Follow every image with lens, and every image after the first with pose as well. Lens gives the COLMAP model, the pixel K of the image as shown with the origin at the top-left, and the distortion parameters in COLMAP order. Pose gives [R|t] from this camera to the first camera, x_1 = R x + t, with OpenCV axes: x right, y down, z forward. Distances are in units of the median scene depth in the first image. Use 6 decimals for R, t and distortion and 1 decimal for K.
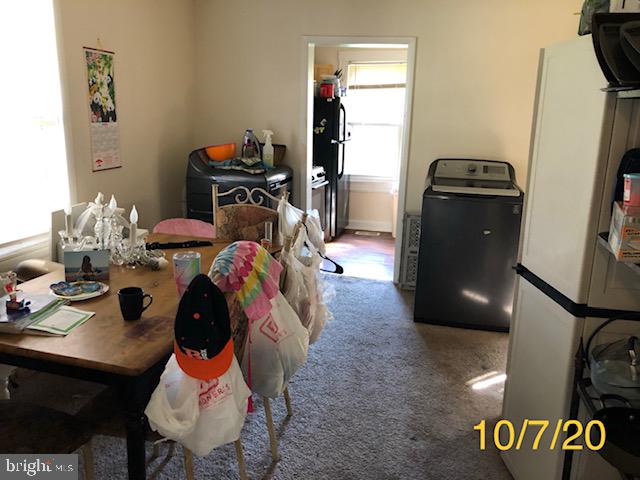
lens RADIAL K [[531.2, 0, 320.0], [0, 531.2, 240.0], [0, 0, 1]] dist [-0.000759, -0.003320]
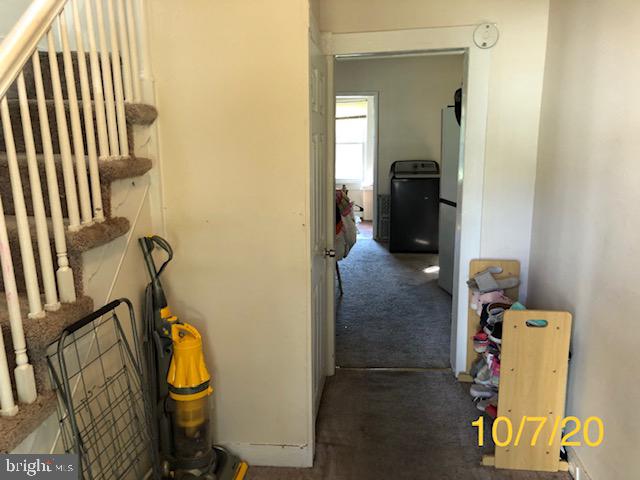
lens RADIAL K [[531.2, 0, 320.0], [0, 531.2, 240.0], [0, 0, 1]] dist [-0.000759, -0.003320]
pose [[0.992183, -0.064377, 0.106905, -0.228041], [0.068562, 0.996999, -0.035948, 0.151260], [-0.104270, 0.042996, 0.993619, -0.695822]]
